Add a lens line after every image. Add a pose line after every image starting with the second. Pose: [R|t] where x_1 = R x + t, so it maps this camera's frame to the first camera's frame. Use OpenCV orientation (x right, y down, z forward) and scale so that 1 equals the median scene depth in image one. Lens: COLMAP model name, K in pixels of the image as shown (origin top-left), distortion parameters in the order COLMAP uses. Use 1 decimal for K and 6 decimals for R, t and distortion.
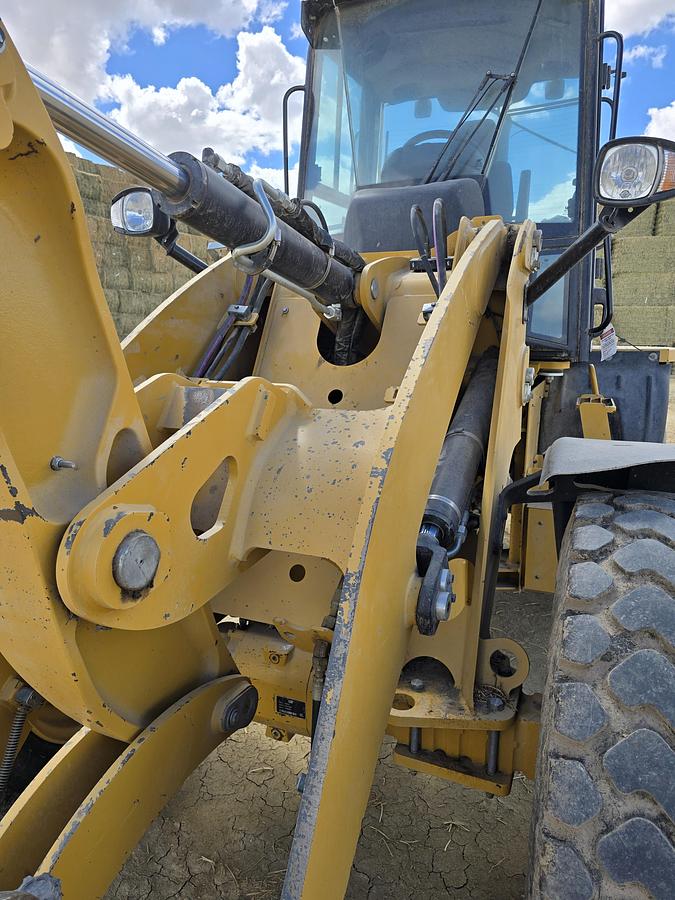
lens RADIAL K [[618.3, 0, 336.2], [0, 618.3, 455.0], [0, 0, 1]] dist [0.061686, -0.053066]
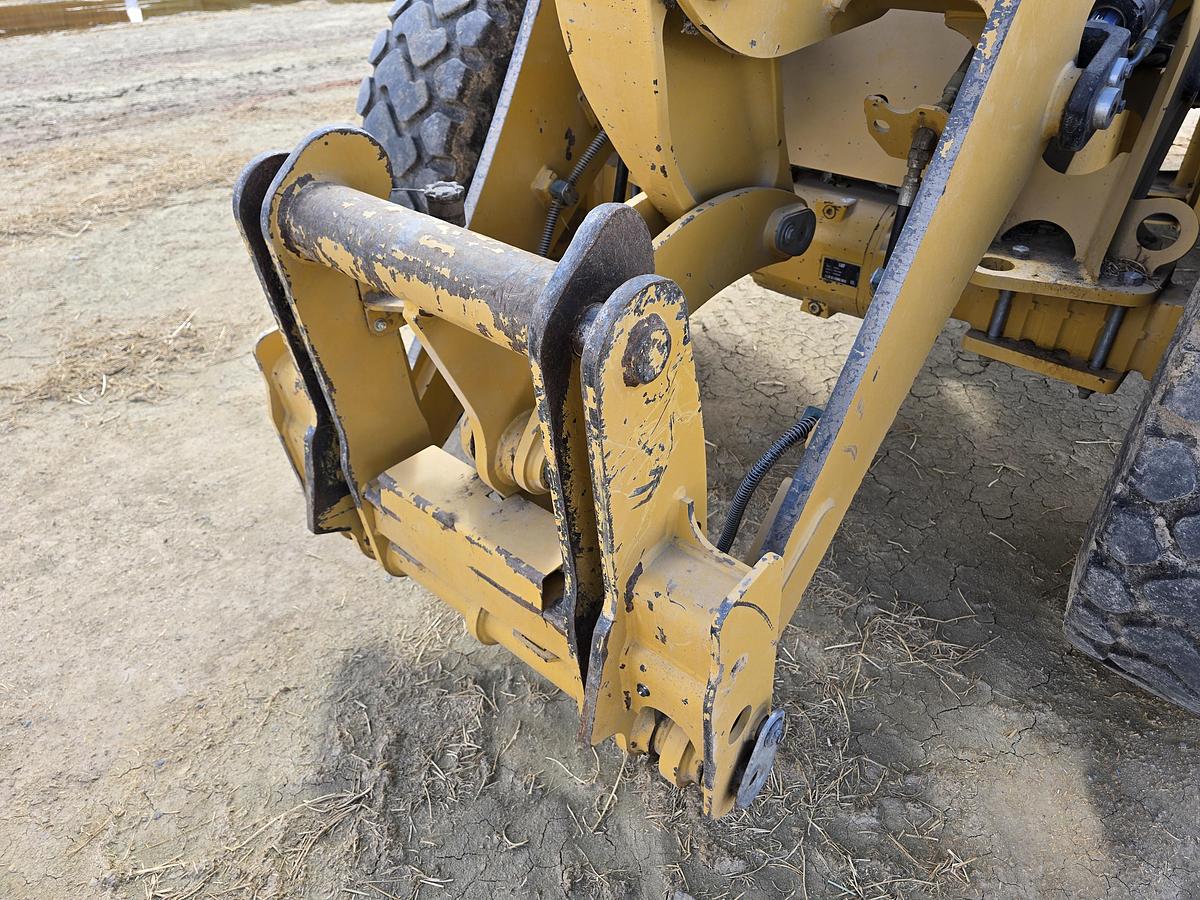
lens RADIAL K [[824.4, 0, 594.2], [0, 824.4, 455.1], [0, 0, 1]] dist [0.061686, -0.053066]
pose [[0.951501, 0.172129, -0.254984, -0.066562], [-0.059802, 0.916502, 0.395534, 0.230899], [0.301776, -0.361103, 0.882347, -0.164716]]
